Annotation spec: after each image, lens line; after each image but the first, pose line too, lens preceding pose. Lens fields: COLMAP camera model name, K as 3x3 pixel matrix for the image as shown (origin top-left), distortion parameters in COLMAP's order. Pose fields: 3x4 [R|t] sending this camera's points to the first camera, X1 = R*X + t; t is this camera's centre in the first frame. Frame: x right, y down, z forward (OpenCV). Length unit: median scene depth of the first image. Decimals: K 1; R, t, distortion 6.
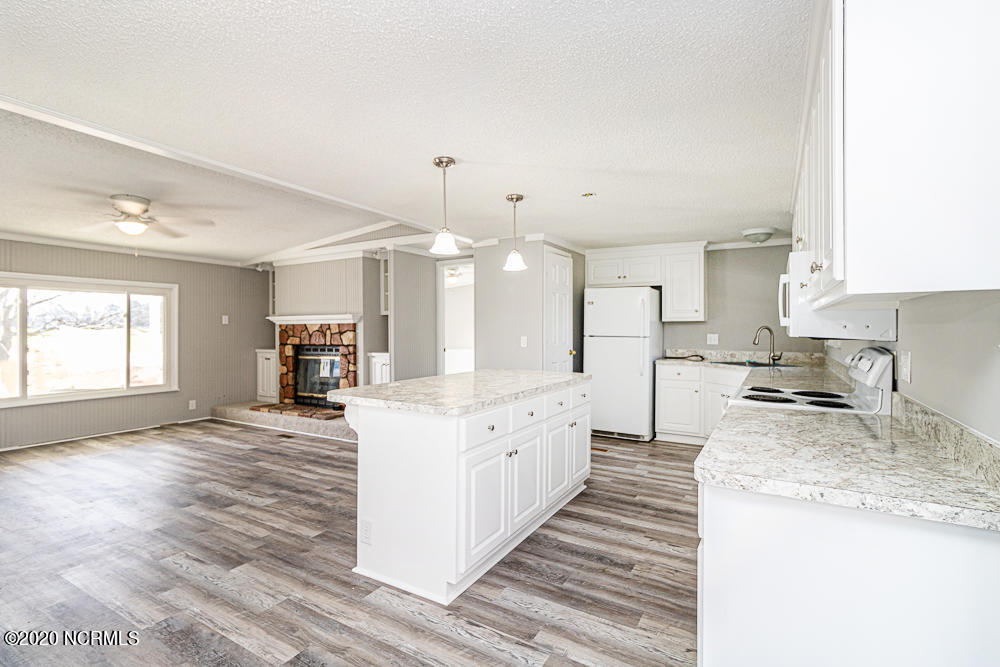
lens RADIAL K [[467.5, 0, 501.7], [0, 467.5, 328.4], [0, 0, 1]] dist [0.001987, 0.000938]
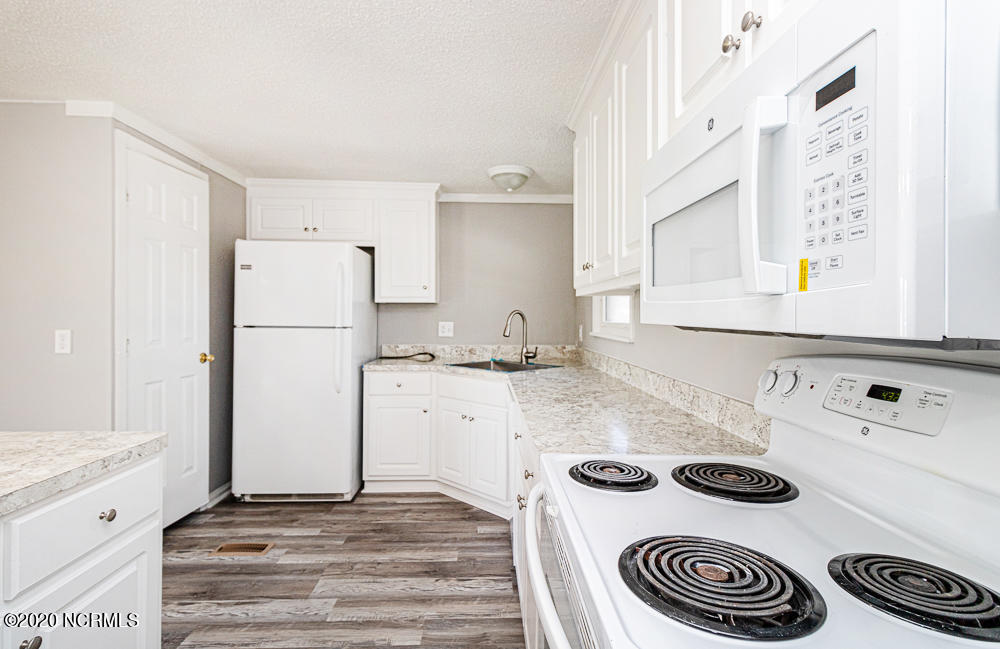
lens RADIAL K [[470.0, 0, 503.8], [0, 470.0, 317.4], [0, 0, 1]] dist [0.001522, 0.000234]
pose [[0.841135, -0.000503, 0.540825, 0.142789], [-0.002529, 0.999985, 0.004863, 0.002003], [-0.540819, -0.005458, 0.841121, 0.361530]]
